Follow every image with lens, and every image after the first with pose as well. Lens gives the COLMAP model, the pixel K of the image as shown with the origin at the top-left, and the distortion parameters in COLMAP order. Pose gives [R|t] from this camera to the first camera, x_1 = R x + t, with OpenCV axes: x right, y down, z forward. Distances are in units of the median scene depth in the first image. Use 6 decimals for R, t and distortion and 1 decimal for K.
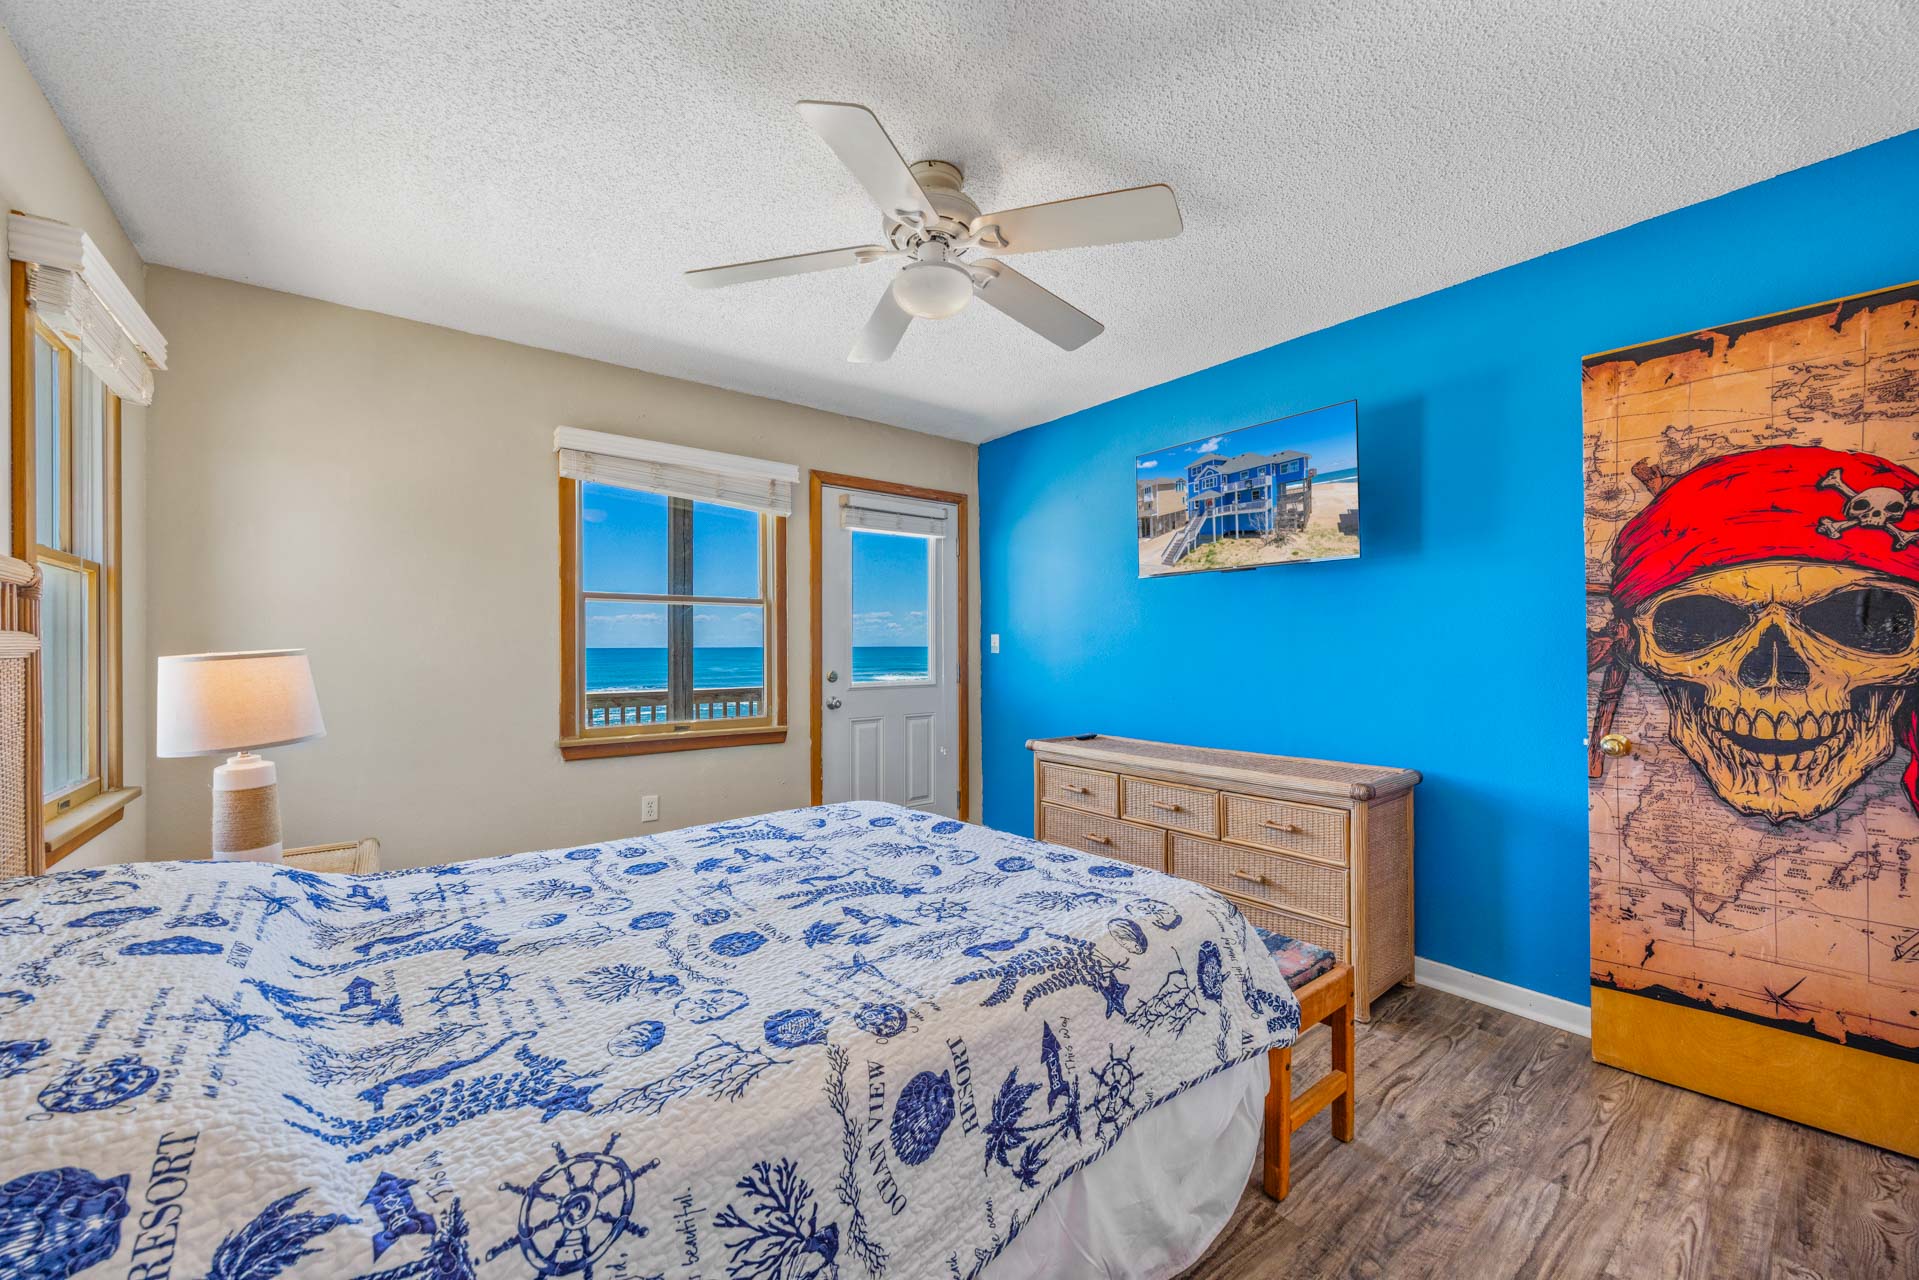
lens RADIAL K [[738.0, 0, 950.1], [0, 738.0, 640.1], [0, 0, 1]] dist [-0.001223, -0.000401]
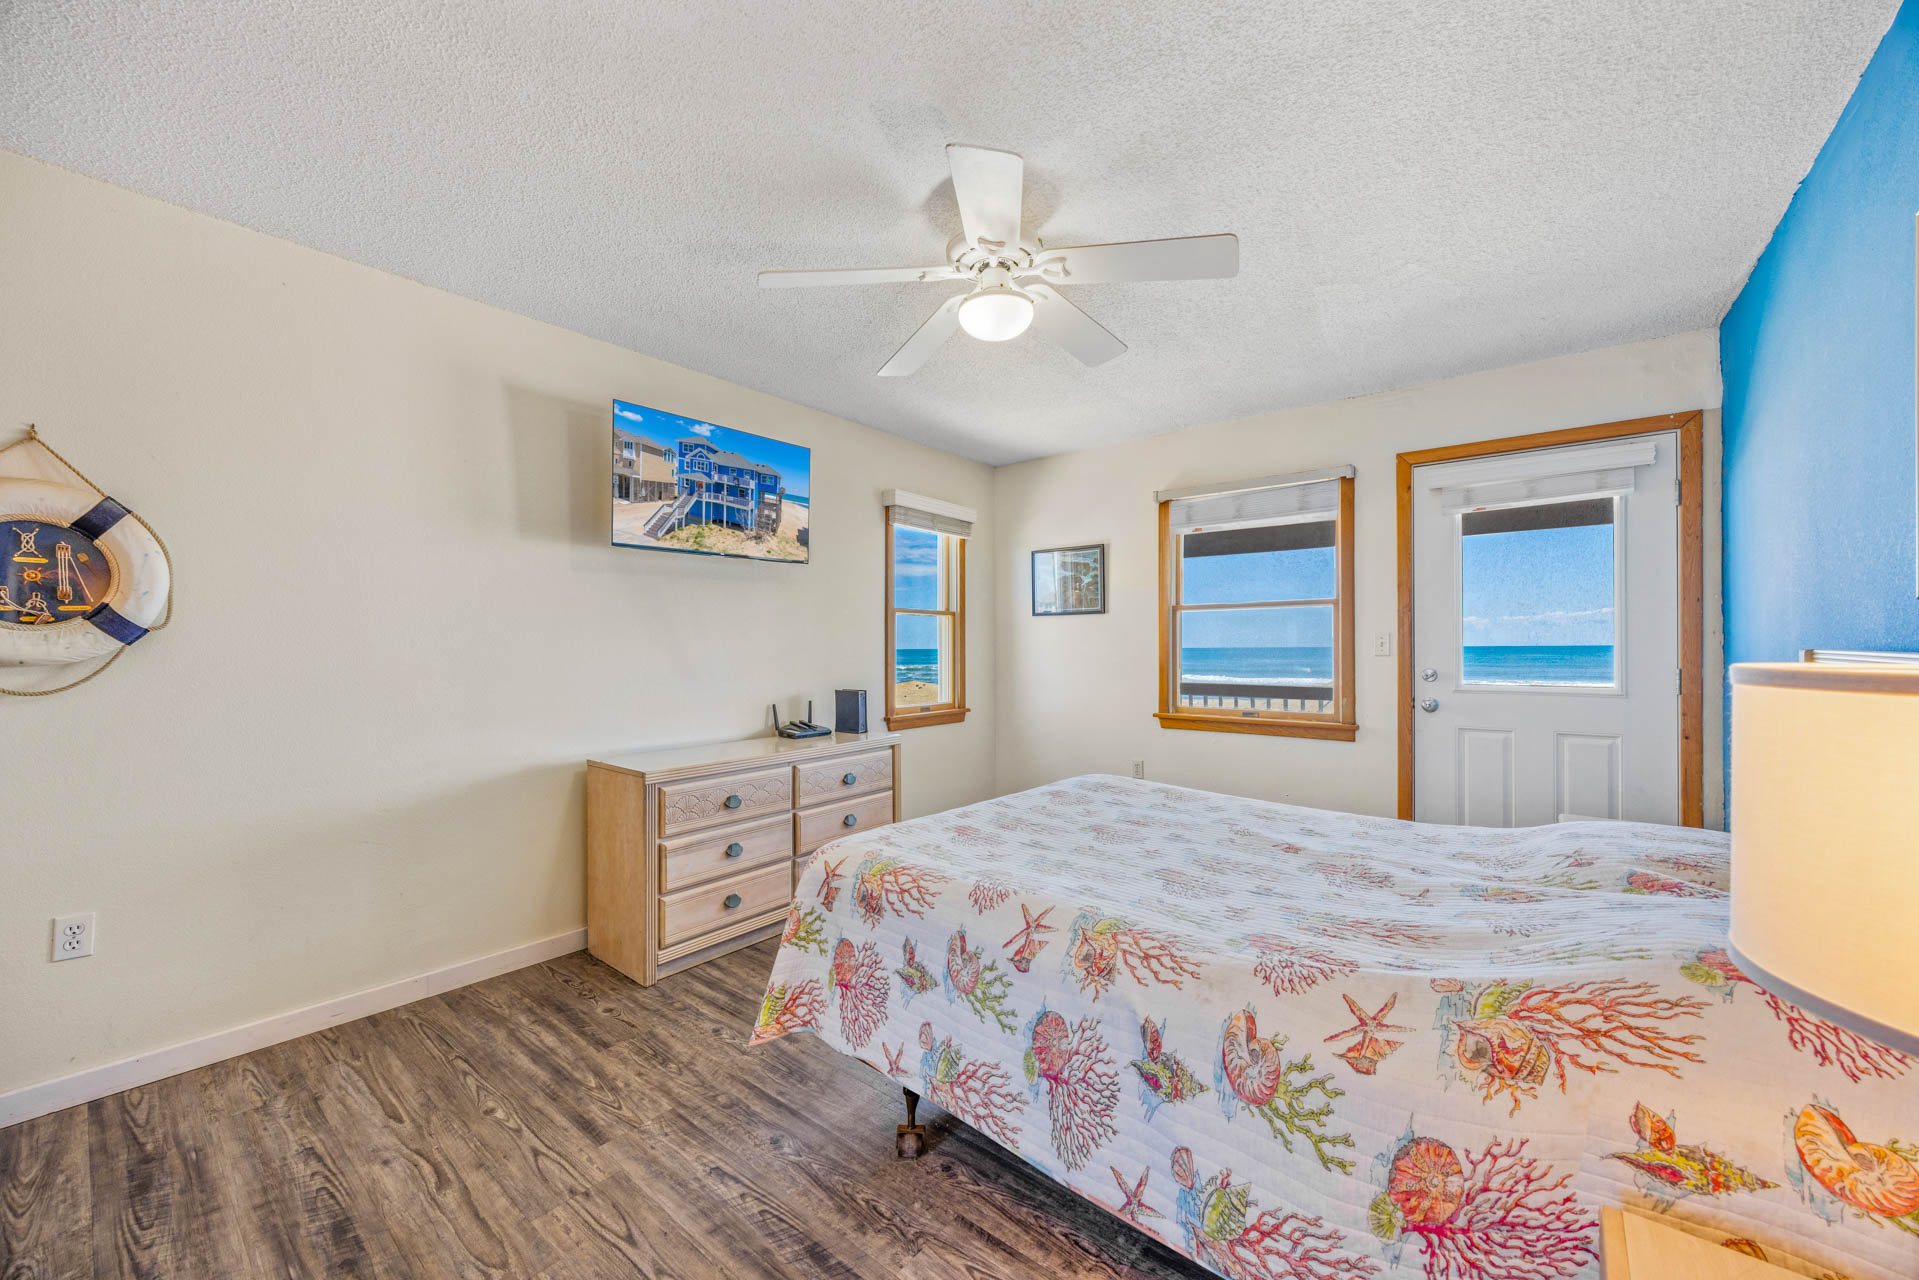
lens RADIAL K [[725.4, 0, 959.6], [0, 725.4, 641.7], [0, 0, 1]] dist [-0.000817, -0.000207]
pose [[-0.229936, -0.004848, 0.973194, -0.708793], [-0.011125, 0.999935, 0.002352, 0.021967], [-0.973142, -0.010286, -0.229975, 0.893790]]
